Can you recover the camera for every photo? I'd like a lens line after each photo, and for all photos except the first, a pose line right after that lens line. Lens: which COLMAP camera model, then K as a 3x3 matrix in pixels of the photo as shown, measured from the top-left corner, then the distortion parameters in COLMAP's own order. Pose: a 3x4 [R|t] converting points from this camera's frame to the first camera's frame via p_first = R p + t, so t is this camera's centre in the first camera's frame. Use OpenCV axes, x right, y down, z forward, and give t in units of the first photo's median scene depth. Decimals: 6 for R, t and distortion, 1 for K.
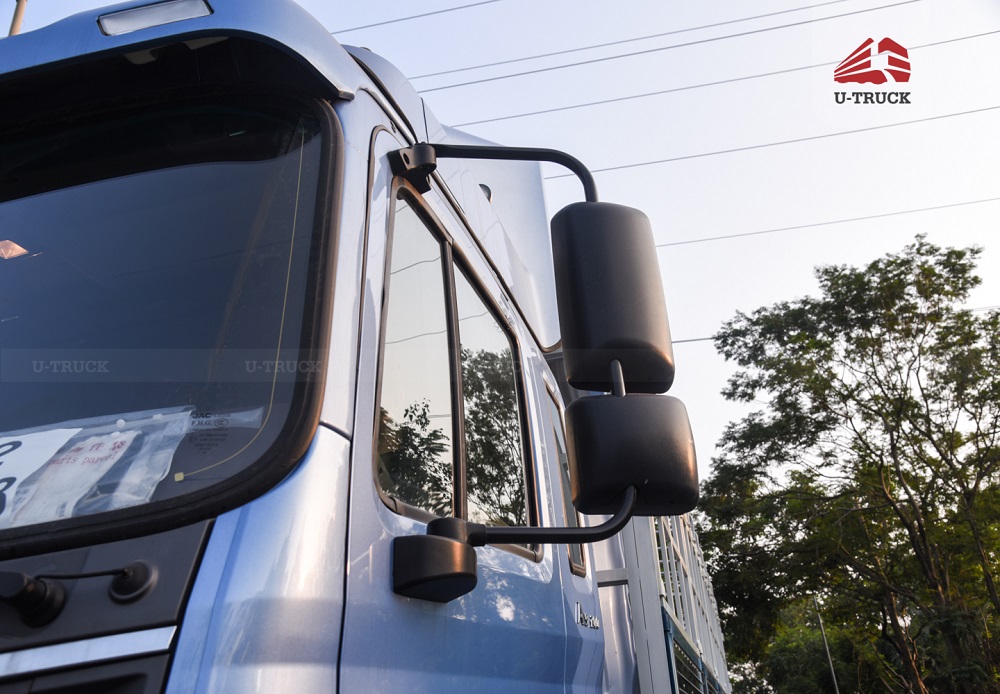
lens RADIAL K [[856.5, 0, 503.8], [0, 856.5, 354.7], [0, 0, 1]] dist [-0.038380, 0.053984]
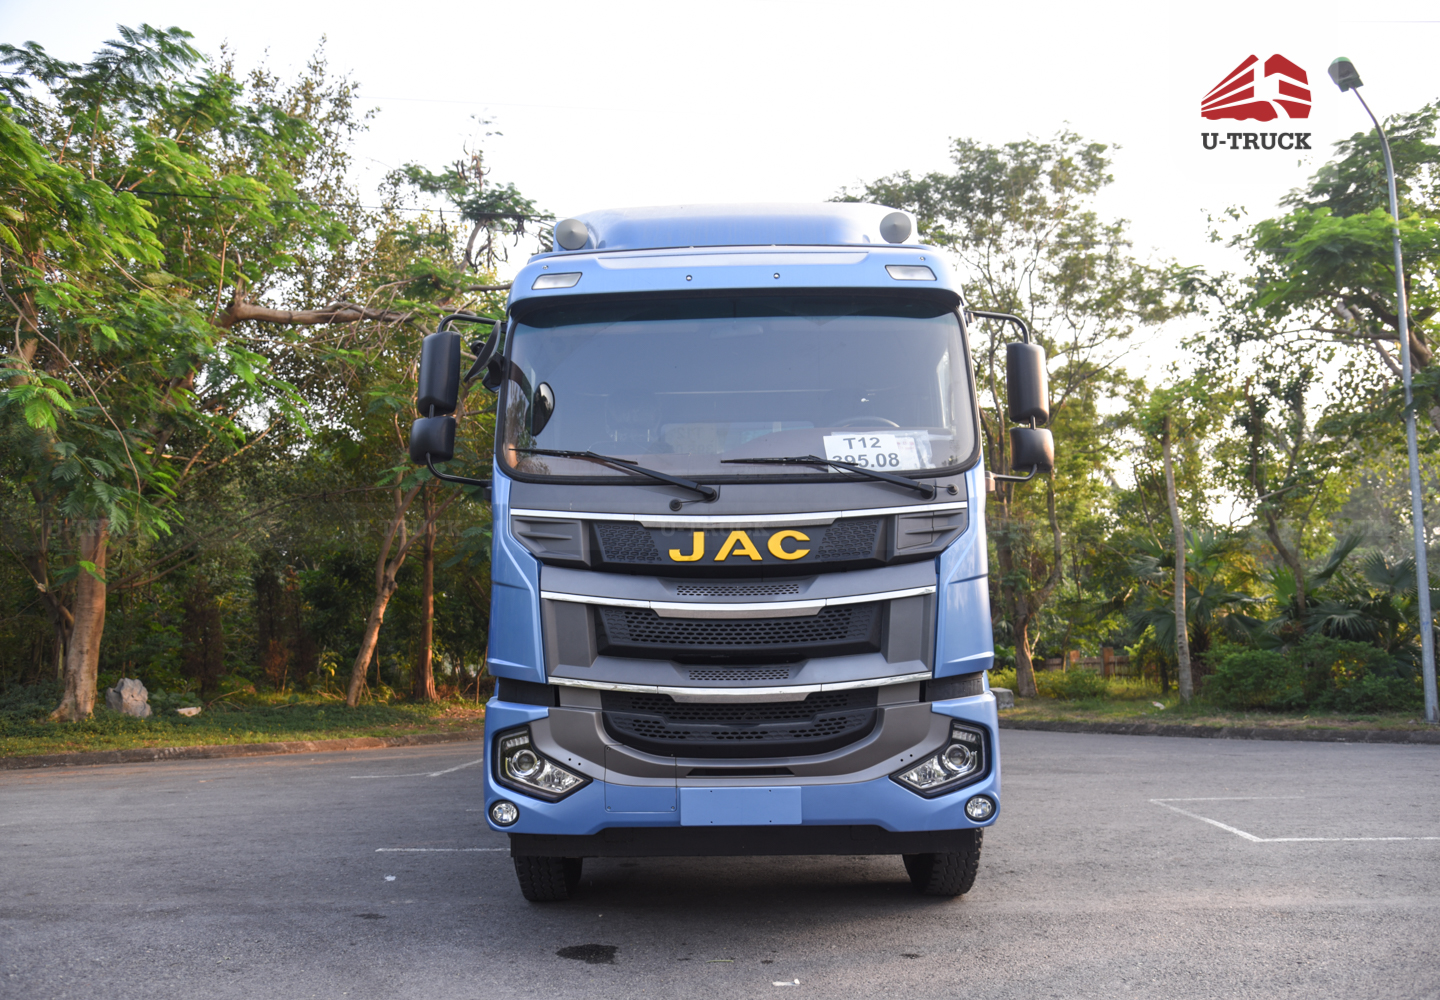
lens RADIAL K [[1154.5, 0, 742.9], [0, 1154.5, 525.4], [0, 0, 1]] dist [-0.057767, 0.052824]
pose [[0.963377, 0.068954, 0.259132, -0.109420], [-0.146342, 0.944969, 0.292604, -0.038716], [-0.224696, -0.319810, 0.920453, -0.146180]]
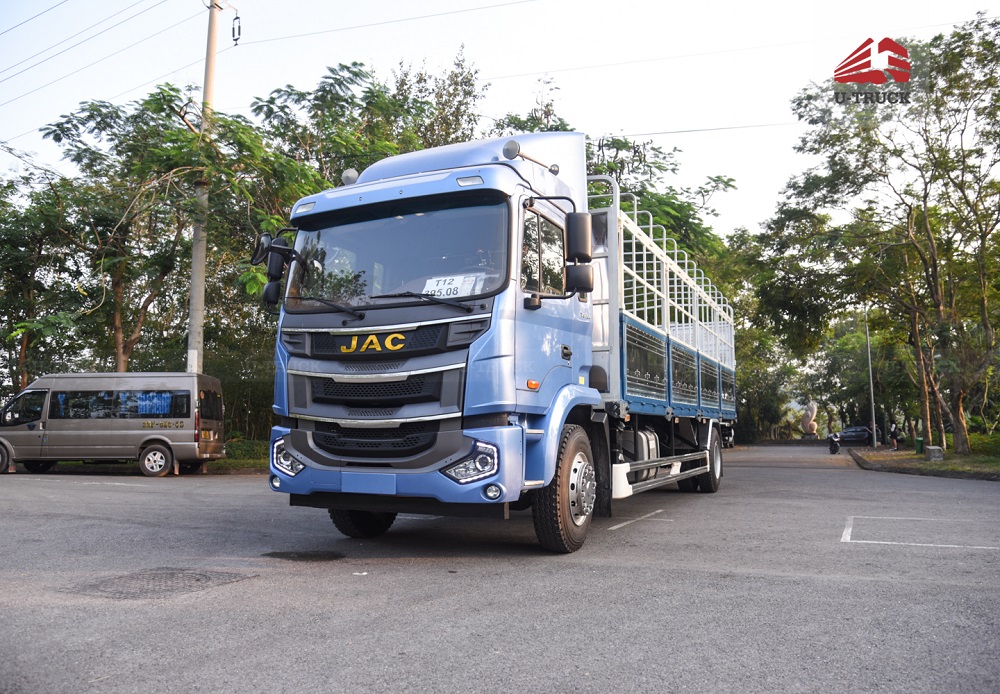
lens RADIAL K [[778.7, 0, 507.0], [0, 778.7, 367.6], [0, 0, 1]] dist [-0.105304, 0.056064]
pose [[0.987798, 0.041949, -0.149983, 0.026390], [0.014606, 0.933842, 0.357387, -0.057820], [0.155053, -0.355217, 0.921835, -0.188320]]
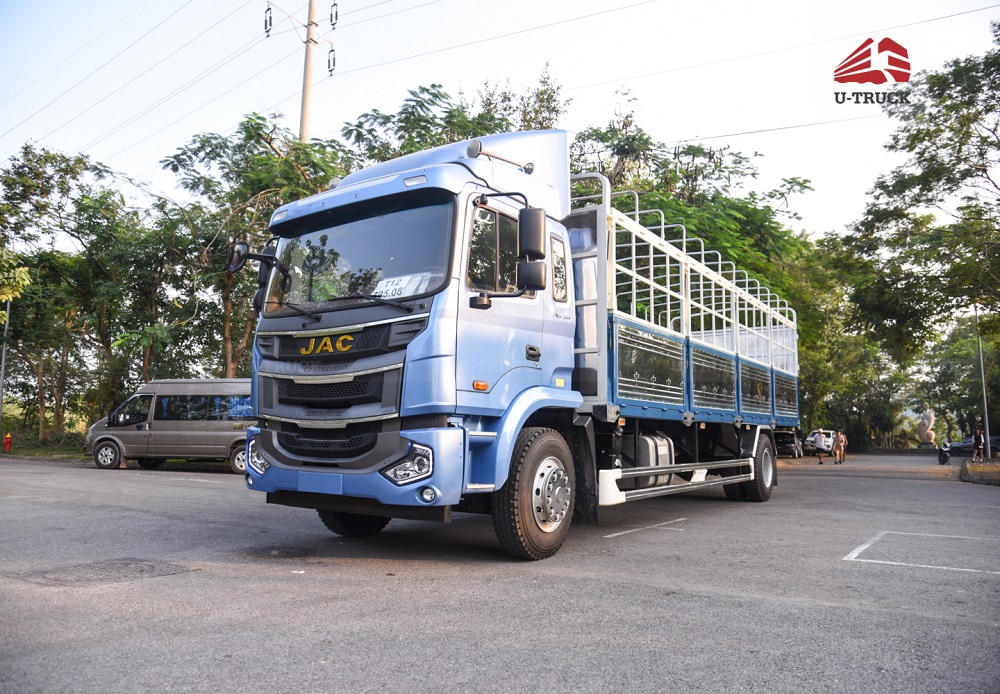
lens RADIAL K [[742.6, 0, 500.4], [0, 742.6, 367.5], [0, 0, 1]] dist [-0.094494, 0.045773]
pose [[0.948188, 0.037179, -0.315528, 0.077392], [0.075952, 0.937807, 0.338746, -0.046753], [0.308498, -0.345160, 0.886394, -0.160354]]
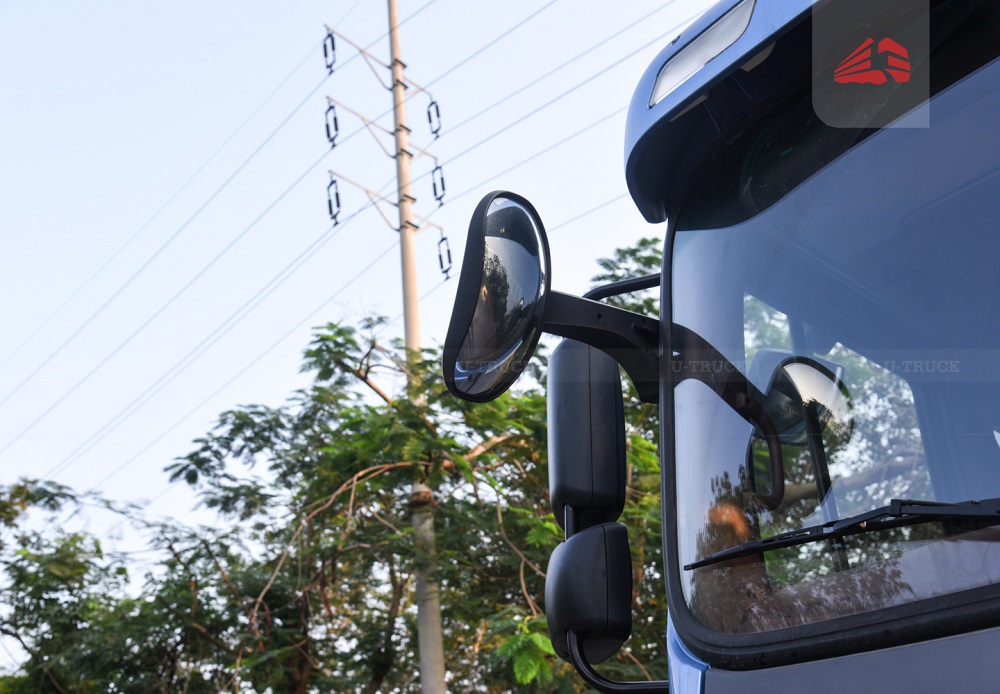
lens RADIAL K [[1133.7, 0, 487.0], [0, 1133.7, 368.4], [0, 0, 1]] dist [0.143825, 0.000000]
pose [[0.864163, -0.241410, -0.441524, -0.075799], [0.253681, 0.966756, -0.032077, 0.005789], [0.434590, -0.084286, 0.896676, 0.006993]]
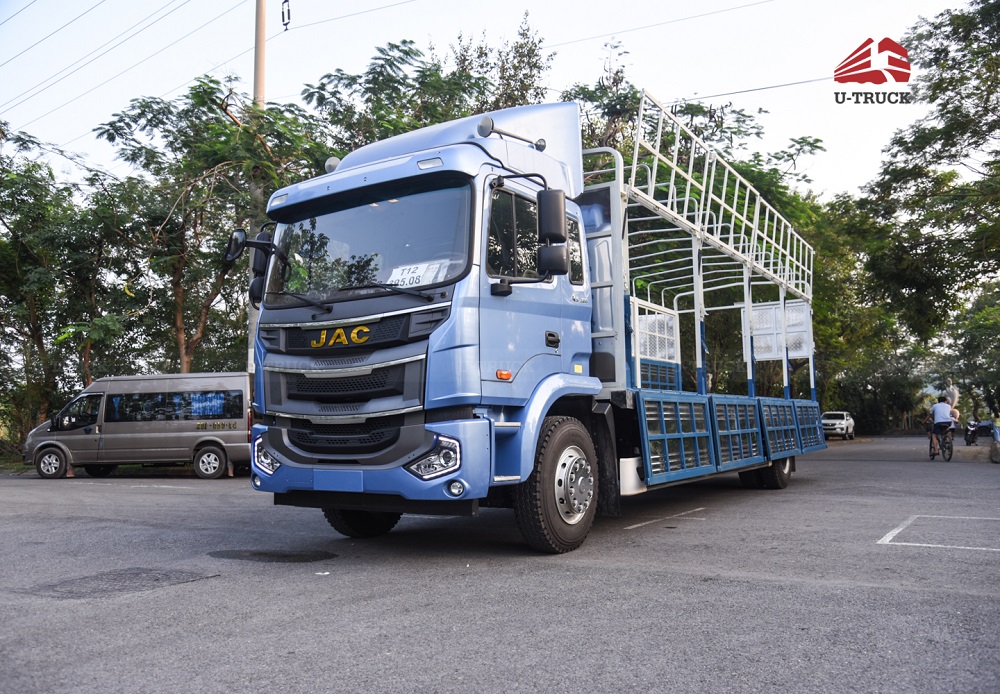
lens RADIAL K [[828.5, 0, 502.3], [0, 828.5, 368.3], [0, 0, 1]] dist [-0.054936, 0.067575]
pose [[0.959481, 0.017068, -0.281256, 0.068608], [0.089261, 0.928346, 0.360842, -0.056142], [0.267262, -0.371326, 0.889207, -0.182083]]
